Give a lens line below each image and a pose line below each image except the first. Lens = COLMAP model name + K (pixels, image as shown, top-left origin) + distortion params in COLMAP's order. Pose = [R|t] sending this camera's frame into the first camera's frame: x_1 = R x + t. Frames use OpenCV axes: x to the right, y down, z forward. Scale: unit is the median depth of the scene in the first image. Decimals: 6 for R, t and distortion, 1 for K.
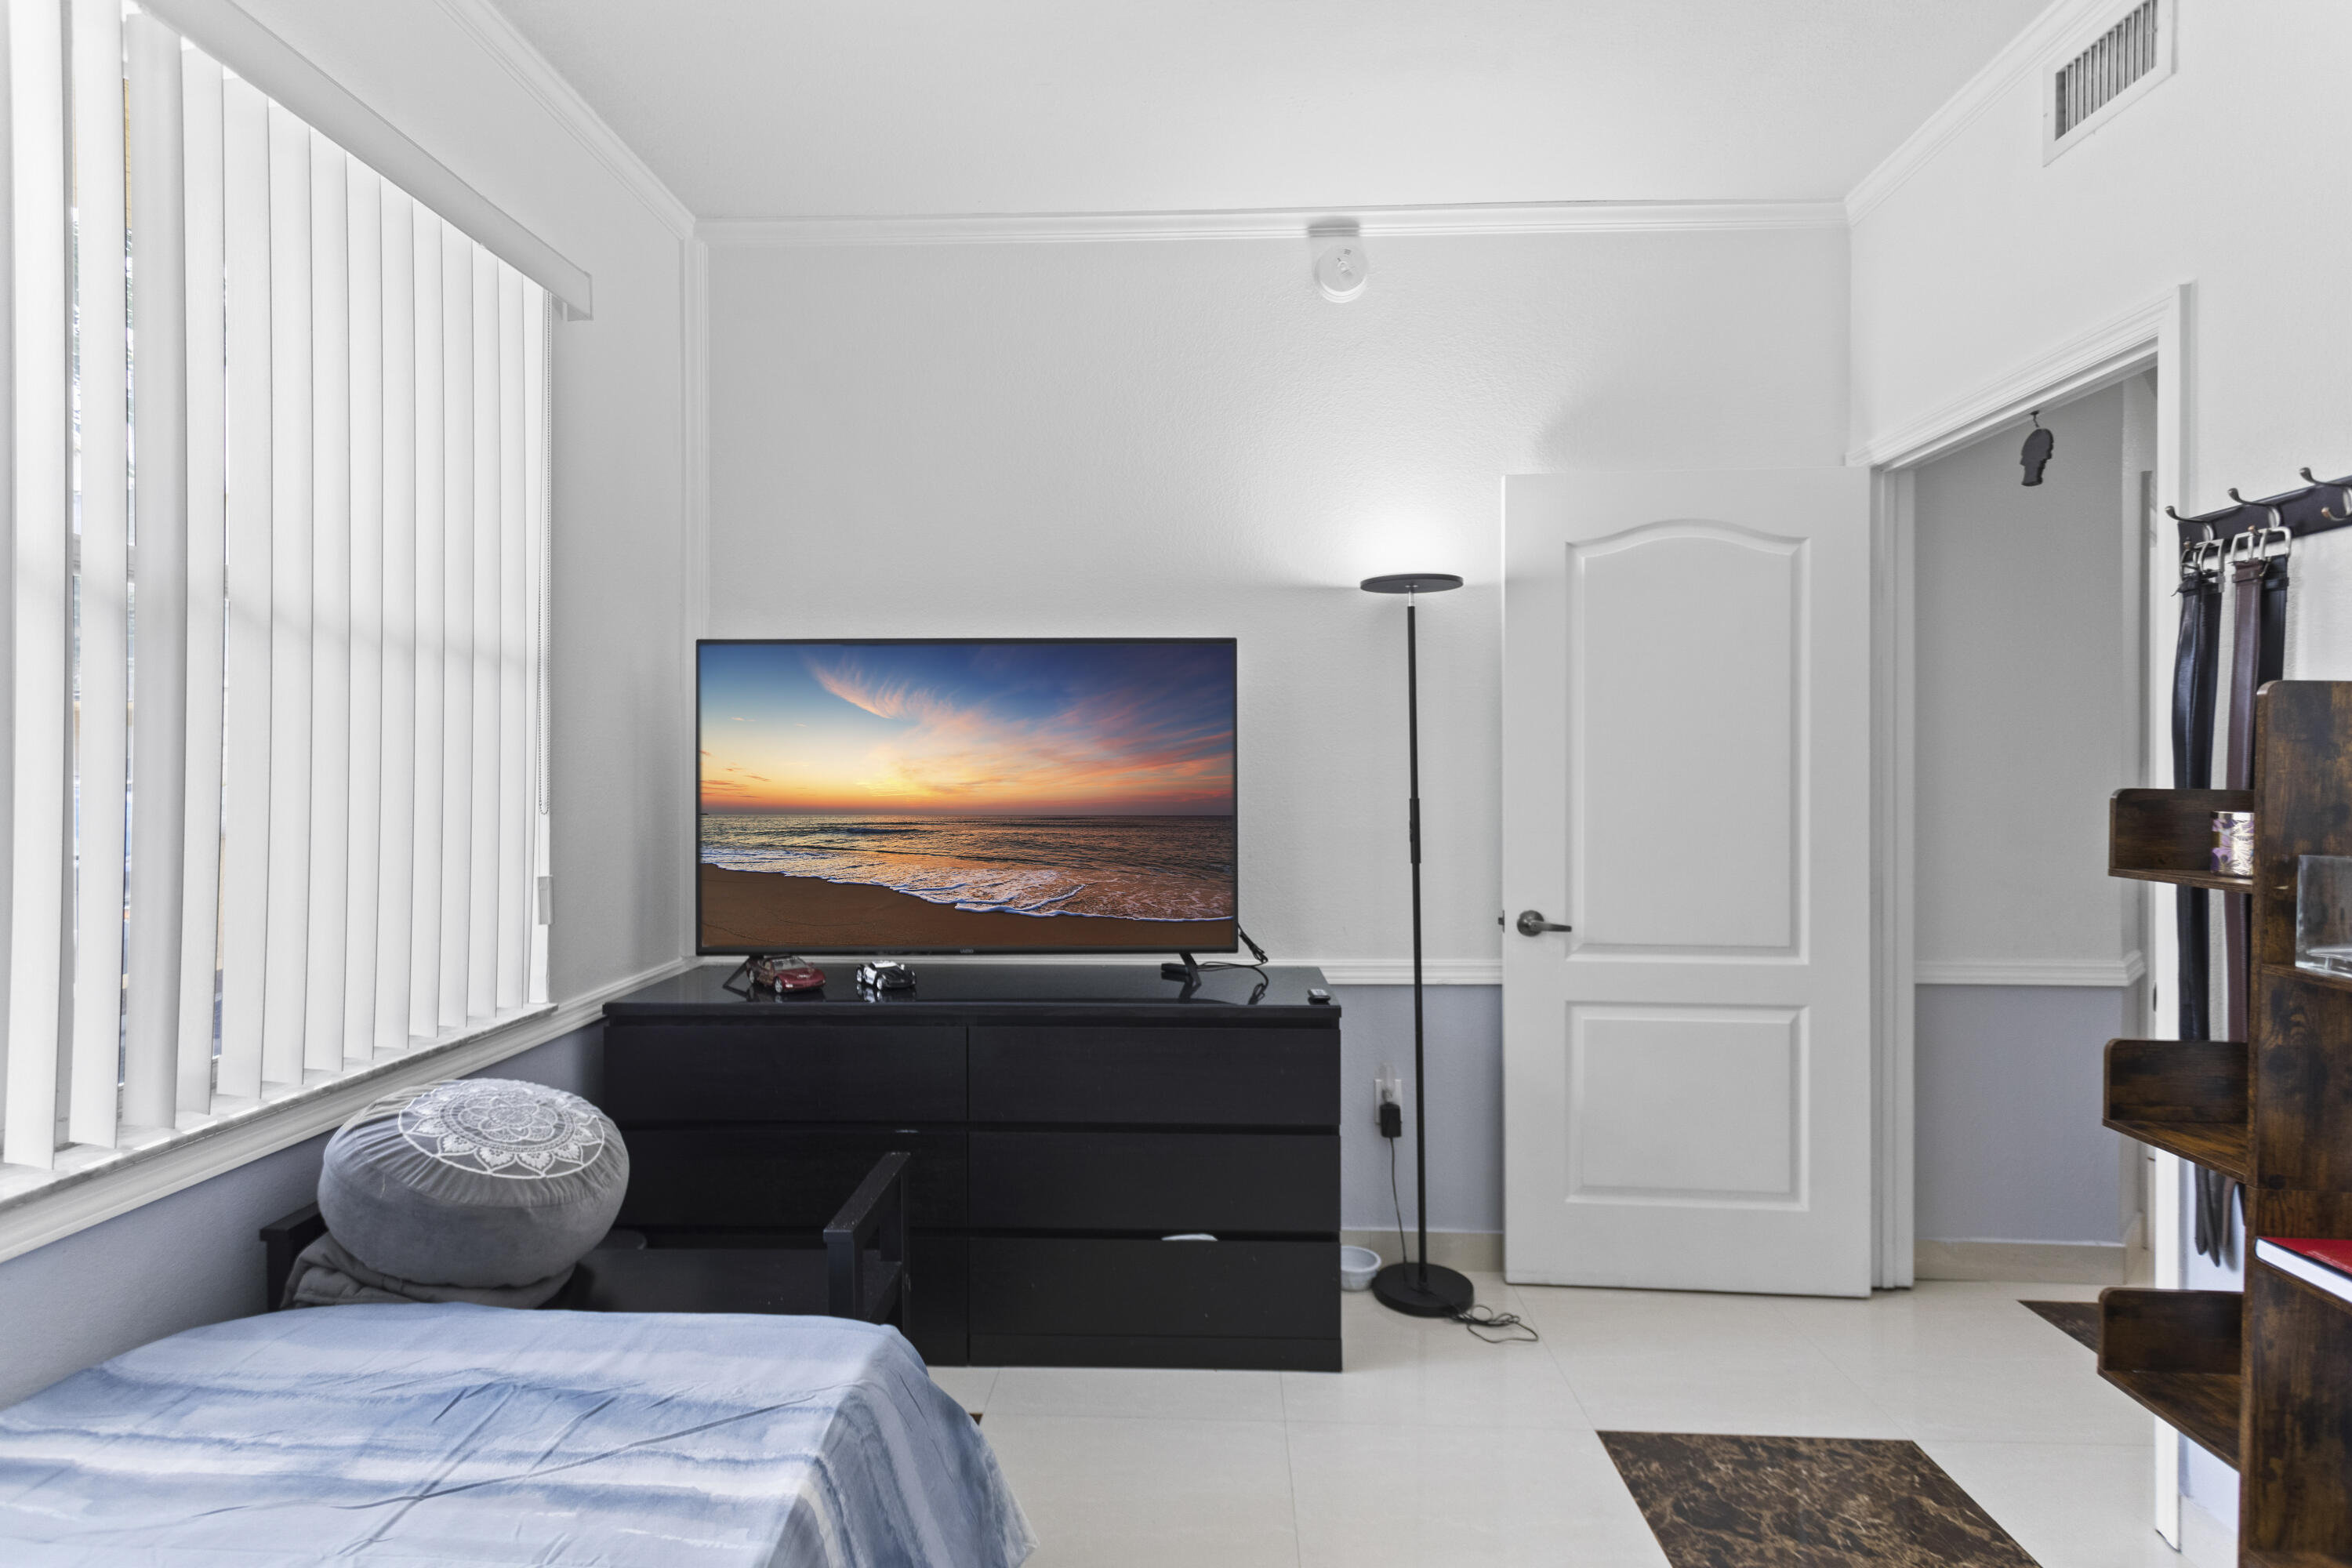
lens RADIAL K [[1126.7, 0, 1161.8], [0, 1126.7, 774.0], [0, 0, 1]] dist [0.001598, -0.000768]
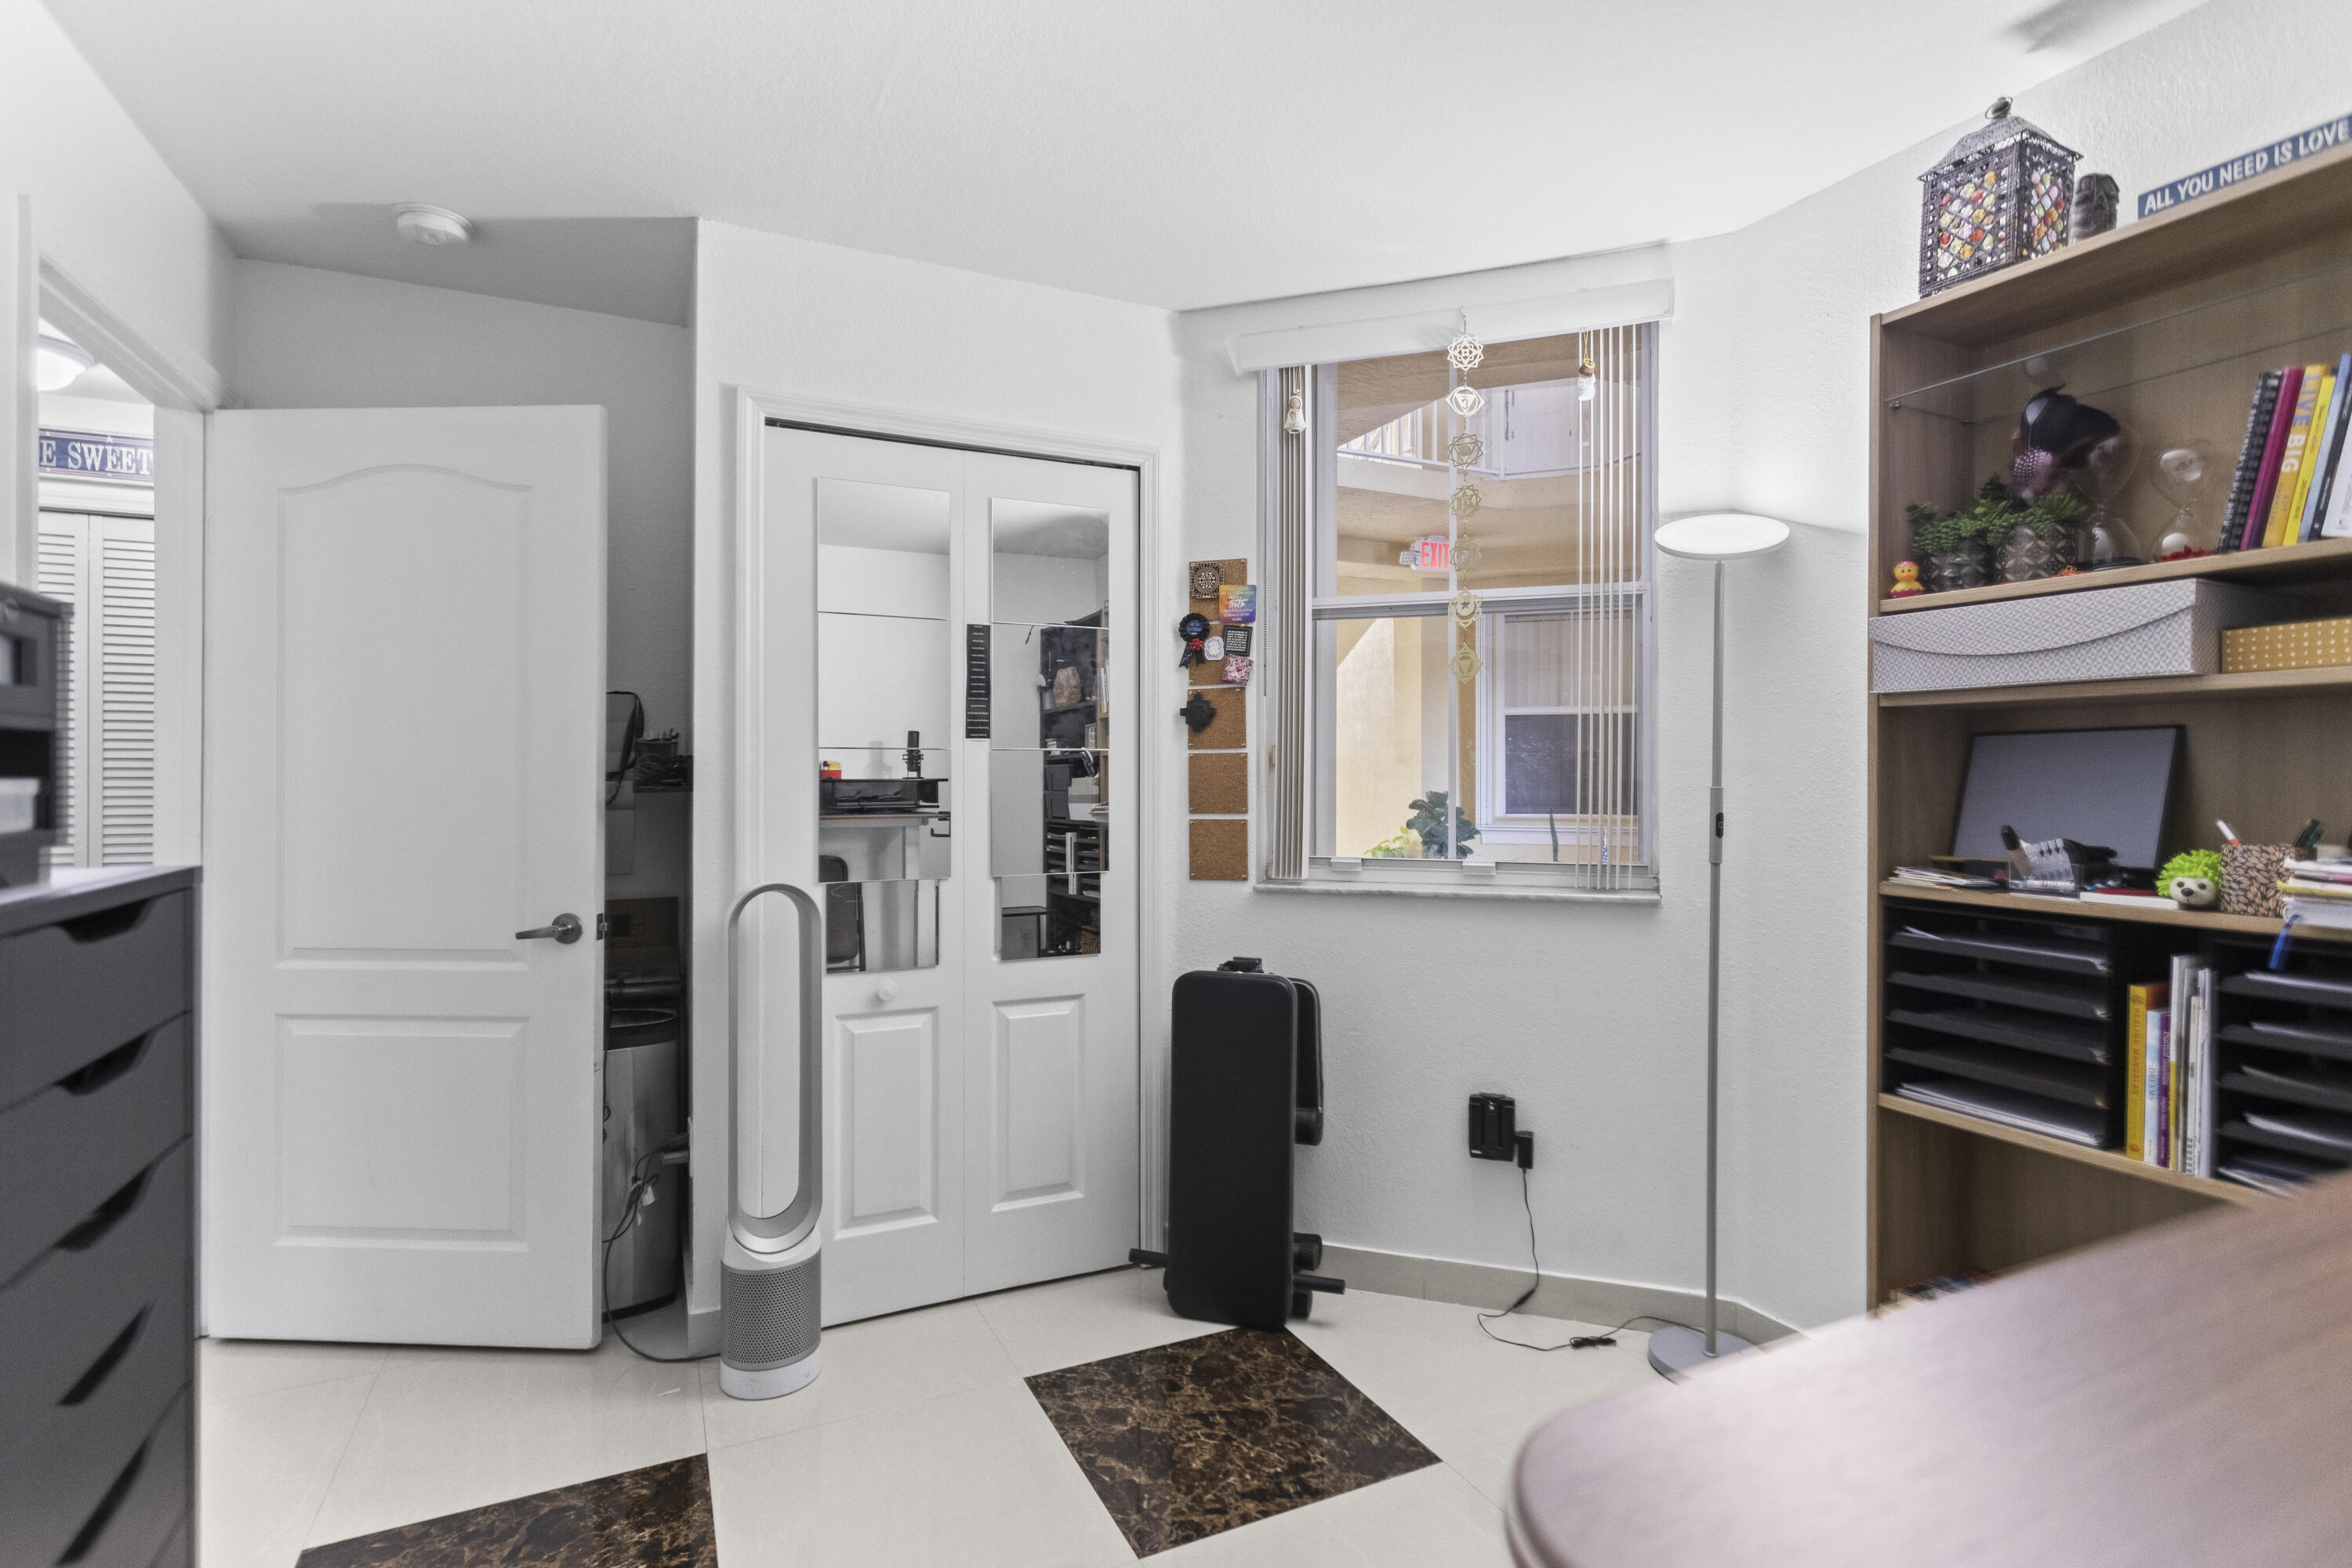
lens RADIAL K [[1131.1, 0, 1175.2], [0, 1131.1, 776.6], [0, 0, 1]] dist [-0.001546, 0.000002]
pose [[-0.881582, -0.001905, -0.472027, 0.839491], [-0.008631, 0.999890, 0.012085, 0.008490], [0.471952, 0.014729, -0.881501, 1.407233]]
